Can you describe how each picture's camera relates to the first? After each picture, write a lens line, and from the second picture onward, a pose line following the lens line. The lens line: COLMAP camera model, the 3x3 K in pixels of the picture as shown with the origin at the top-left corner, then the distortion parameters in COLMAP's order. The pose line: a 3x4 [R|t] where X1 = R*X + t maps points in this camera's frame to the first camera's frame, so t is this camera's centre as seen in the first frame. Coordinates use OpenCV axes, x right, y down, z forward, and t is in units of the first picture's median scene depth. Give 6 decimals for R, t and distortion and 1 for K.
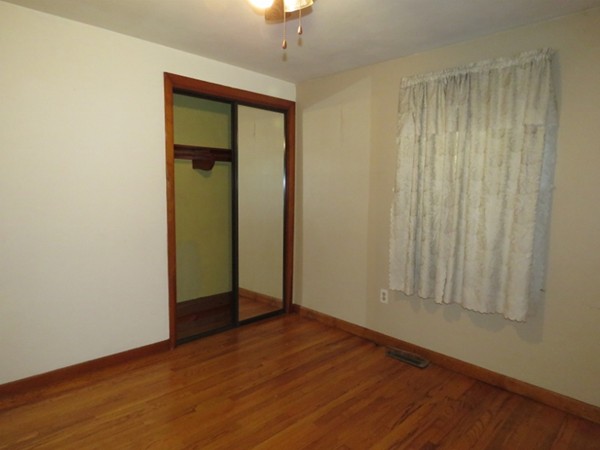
lens RADIAL K [[378.5, 0, 296.6], [0, 378.5, 224.6], [0, 0, 1]] dist [-0.003401, 0.001055]
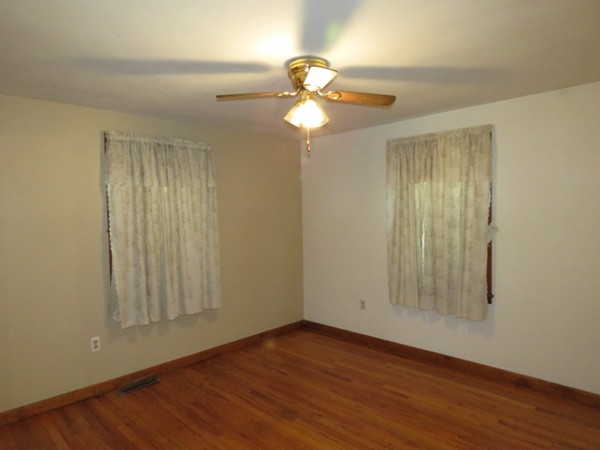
lens RADIAL K [[378.5, 0, 296.6], [0, 378.5, 224.6], [0, 0, 1]] dist [-0.003401, 0.001055]
pose [[-0.006068, -0.064265, 0.997914, -0.881957], [0.118298, 0.990879, 0.064532, -0.142548], [-0.992960, 0.118442, 0.001590, 0.552577]]
